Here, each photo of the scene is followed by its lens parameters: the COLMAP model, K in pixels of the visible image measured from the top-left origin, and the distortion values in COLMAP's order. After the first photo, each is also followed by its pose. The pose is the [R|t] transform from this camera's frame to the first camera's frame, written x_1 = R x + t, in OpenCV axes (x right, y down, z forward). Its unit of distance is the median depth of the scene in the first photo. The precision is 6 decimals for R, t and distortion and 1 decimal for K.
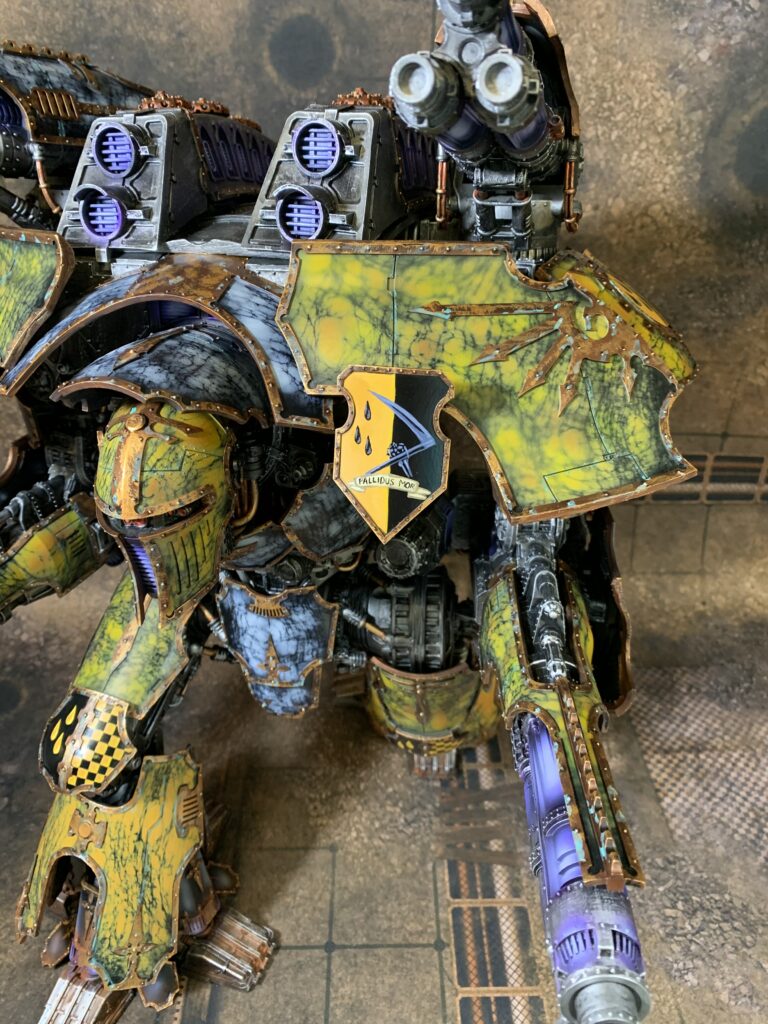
lens RADIAL K [[796.5, 0, 385.7], [0, 796.5, 504.2], [0, 0, 1]] dist [0.002875, 0.001783]
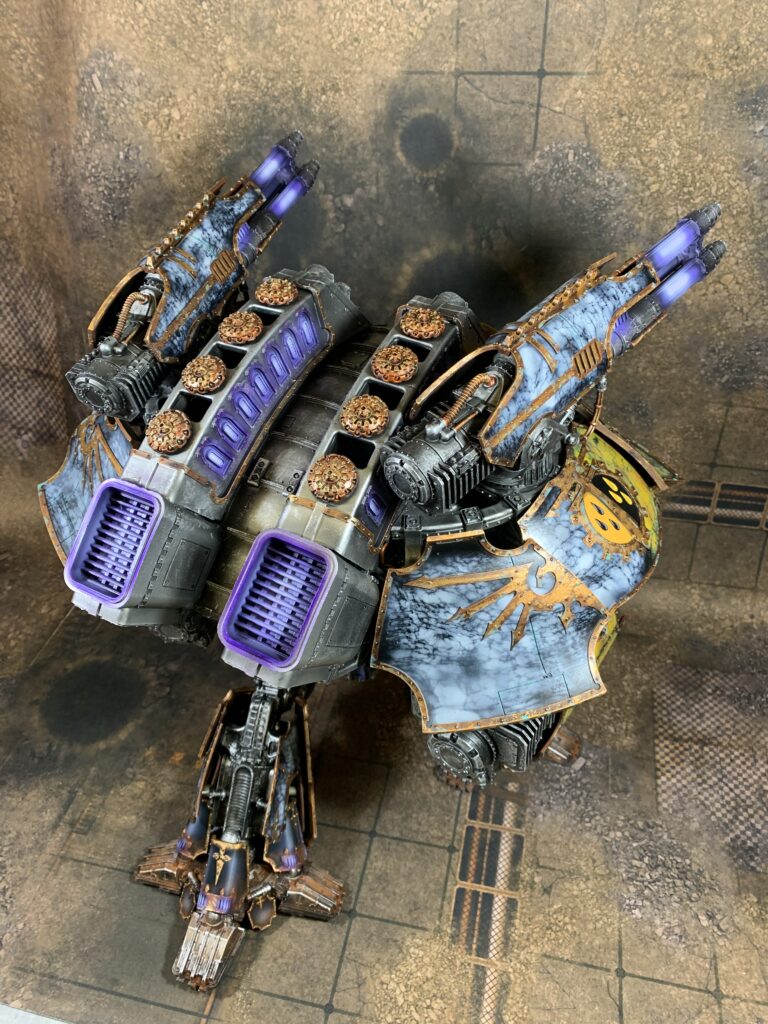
lens RADIAL K [[792.5, 0, 379.5], [0, 792.5, 505.3], [0, 0, 1]] dist [0.003112, 0.005086]
pose [[0.970116, 0.115585, -0.213343, 0.178431], [-0.092759, 0.989130, 0.114095, -0.176104], [0.224212, -0.090896, 0.970292, -0.297250]]
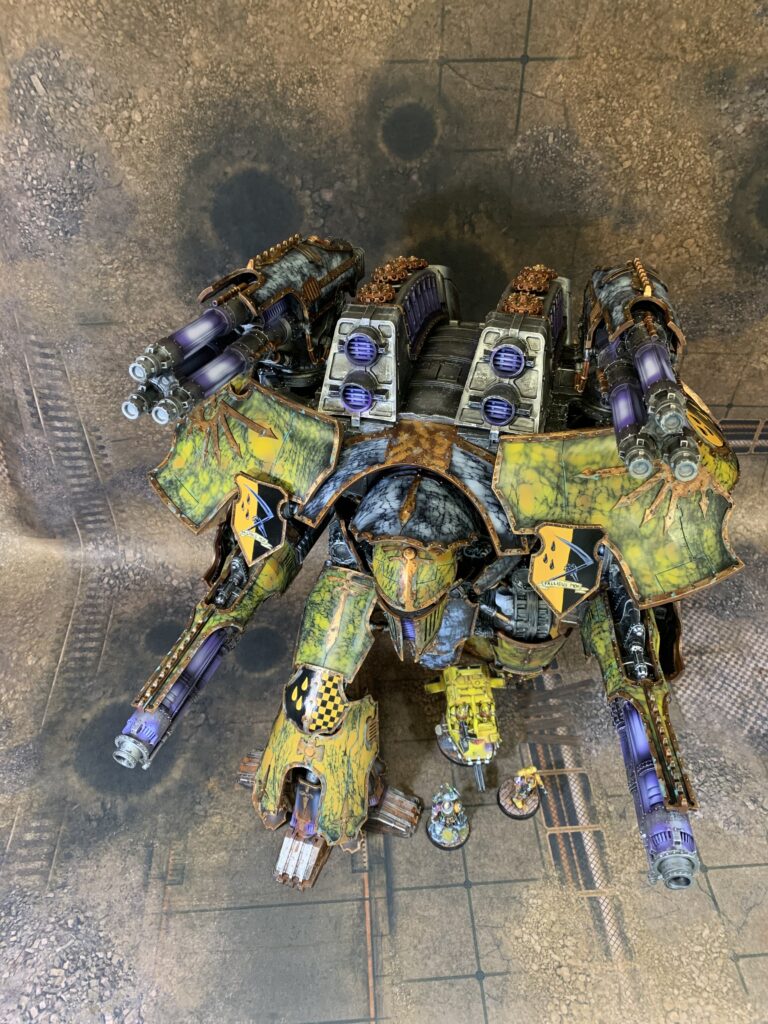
lens RADIAL K [[789.7, 0, 384.4], [0, 789.7, 501.9], [0, 0, 1]] dist [0.008264, 0.004022]
pose [[0.998692, -0.039939, 0.031924, -0.241943], [0.032614, 0.978458, 0.203855, -0.316815], [-0.039378, -0.202547, 0.978480, -0.332236]]
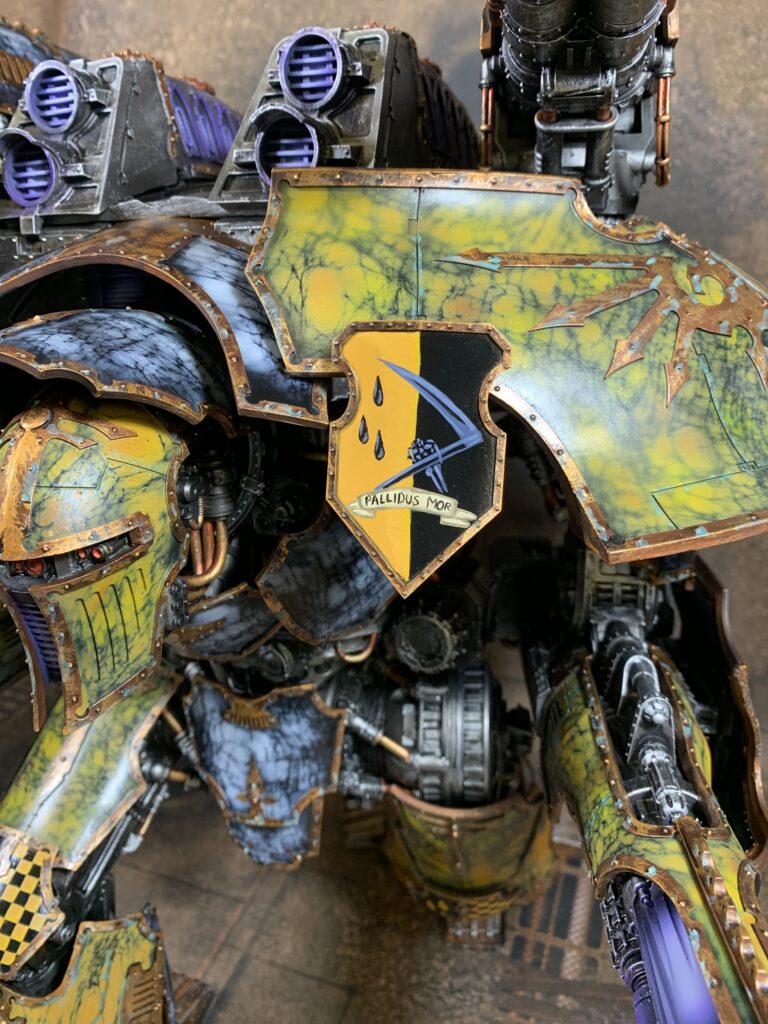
lens RADIAL K [[810.9, 0, 389.6], [0, 810.9, 508.3], [0, 0, 1]] dist [-0.021856, 0.007941]
pose [[0.999634, -0.005147, -0.026562, 0.002161], [0.001269, 0.989576, -0.144007, 0.042047], [0.027026, 0.143921, 0.989220, 0.202135]]
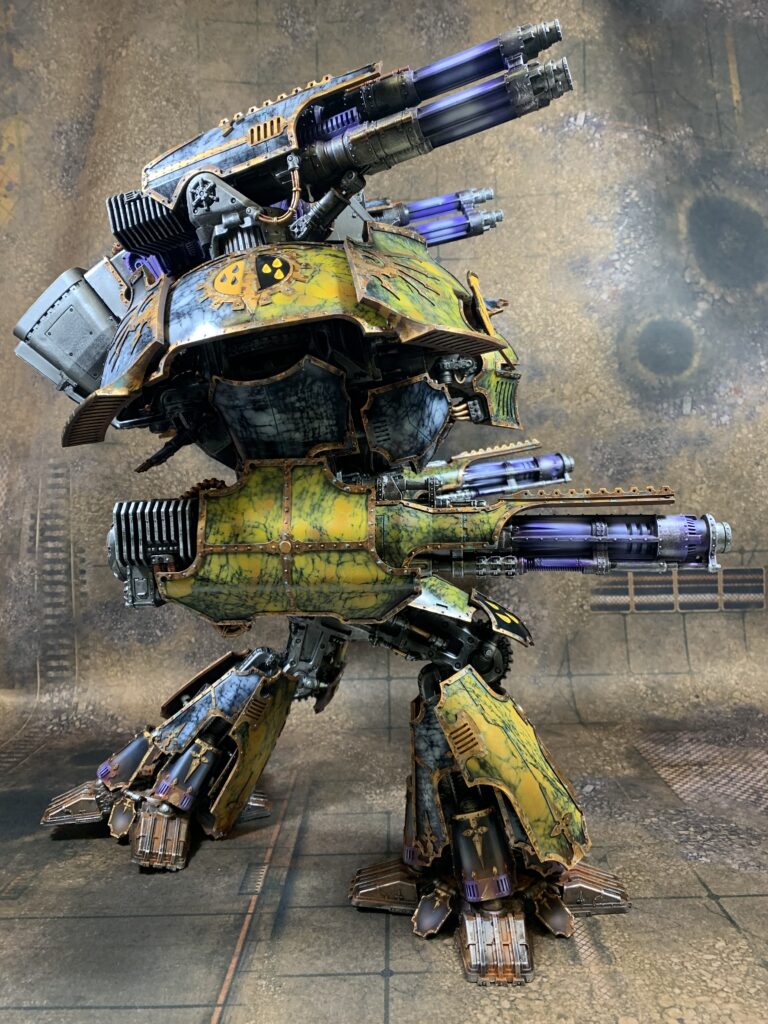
lens RADIAL K [[793.4, 0, 385.2], [0, 793.4, 508.3], [0, 0, 1]] dist [0.005224, 0.001451]
pose [[0.999132, -0.033300, -0.025021, -0.030689], [0.016553, 0.868671, -0.495112, 0.730435], [0.038223, 0.494268, 0.868469, -0.263731]]
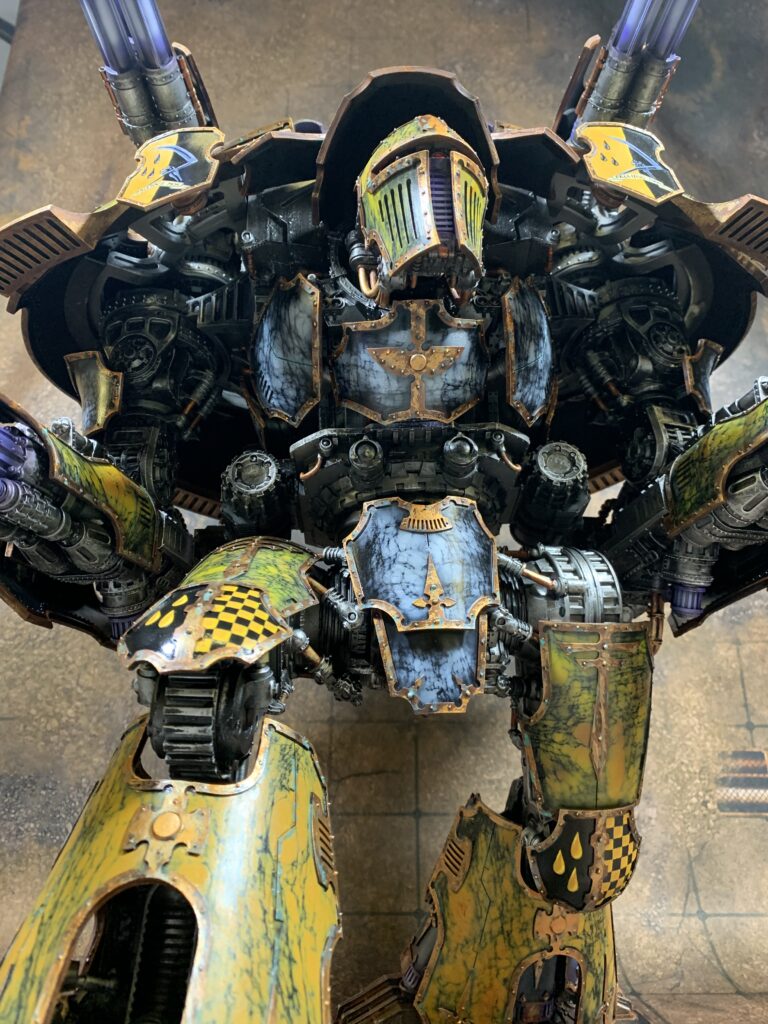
lens RADIAL K [[795.2, 0, 382.2], [0, 795.2, 507.4], [0, 0, 1]] dist [0.000402, 0.005554]
pose [[0.944845, 0.096405, 0.313007, -0.388986], [0.179907, 0.645829, -0.741983, 0.624648], [-0.273680, 0.757371, 0.592864, 0.450014]]
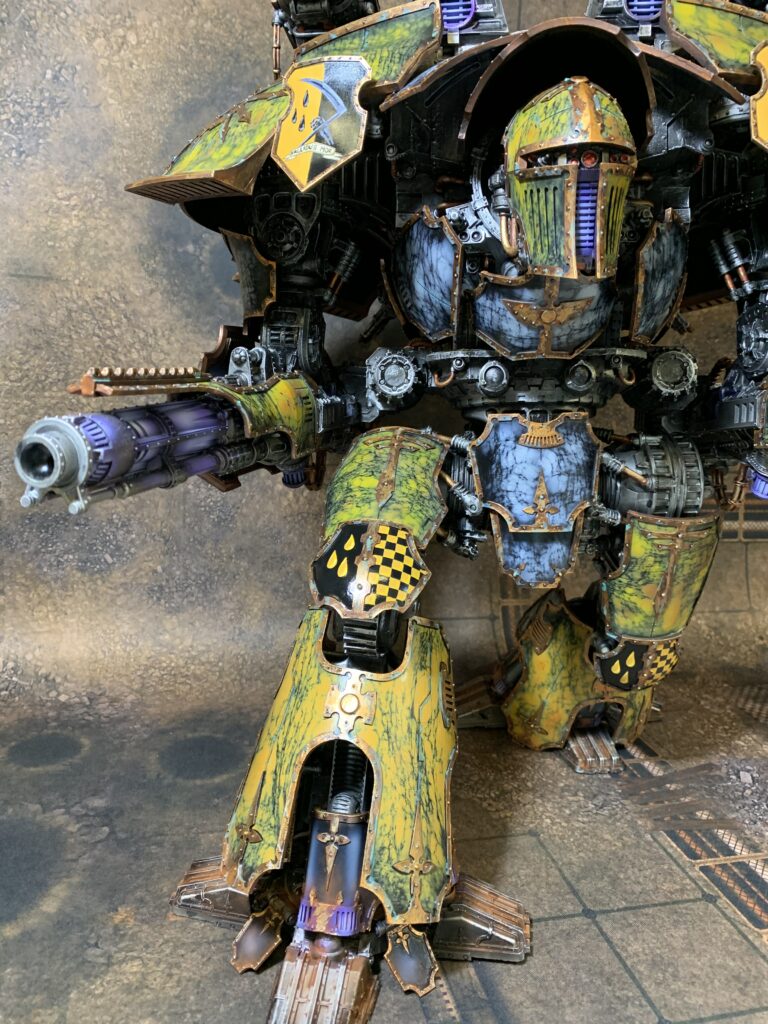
lens RADIAL K [[791.8, 0, 386.3], [0, 791.8, 504.7], [0, 0, 1]] dist [0.006383, 0.001379]
pose [[0.977056, -0.001969, 0.212975, -0.466143], [0.078832, 0.932282, -0.353037, 0.461310], [-0.197857, 0.361726, 0.911047, 0.167932]]
